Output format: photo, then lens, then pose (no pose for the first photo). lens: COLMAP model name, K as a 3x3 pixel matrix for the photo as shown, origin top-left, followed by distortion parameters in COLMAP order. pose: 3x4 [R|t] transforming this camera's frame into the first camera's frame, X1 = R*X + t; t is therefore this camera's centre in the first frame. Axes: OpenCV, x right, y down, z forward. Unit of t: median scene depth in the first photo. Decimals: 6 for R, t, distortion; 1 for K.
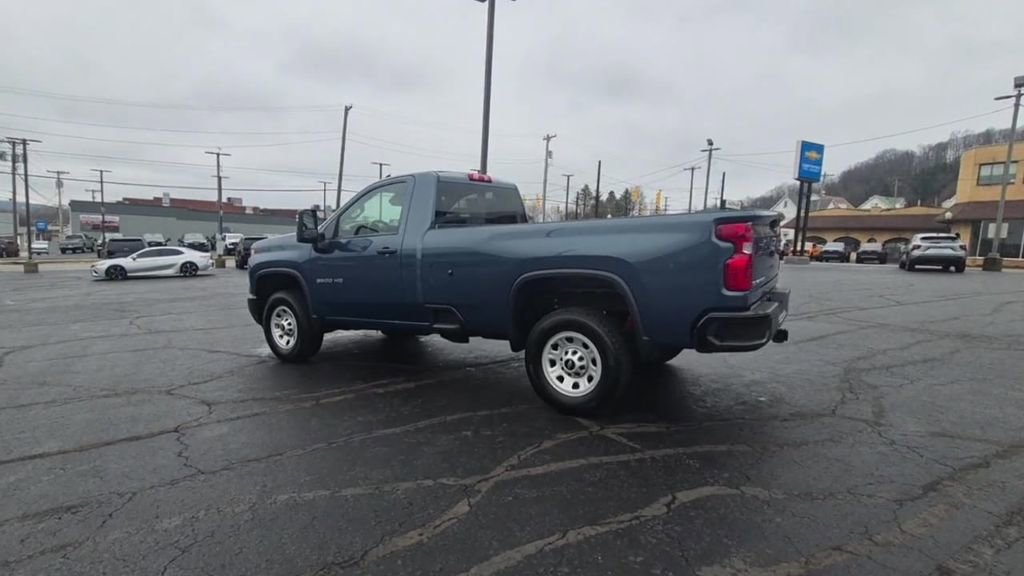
lens RADIAL K [[516.5, 0, 509.4], [0, 516.5, 288.7], [0, 0, 1]] dist [0.003254, 0.000619]
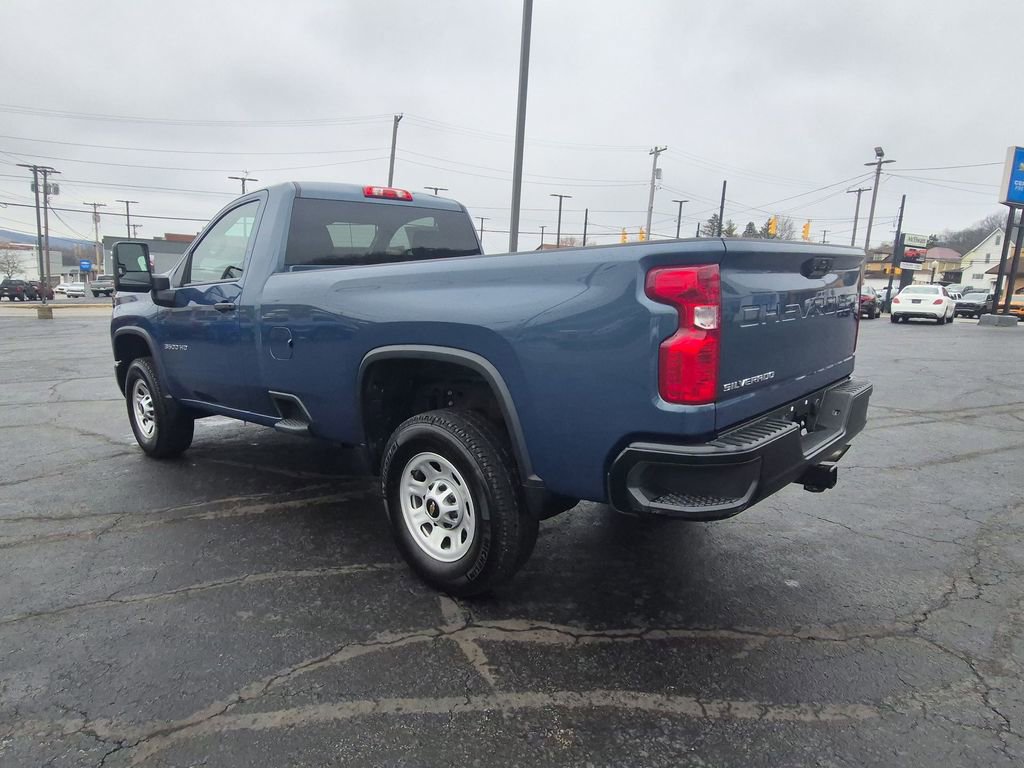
lens RADIAL K [[640.1, 0, 512.0], [0, 640.1, 384.0], [0, 0, 1]] dist [-0.005150, -0.001695]
pose [[0.987795, 0.033215, -0.152177, 0.260863], [-0.024168, 0.997850, 0.060919, -0.033228], [0.153874, -0.056498, 0.986474, 0.257575]]
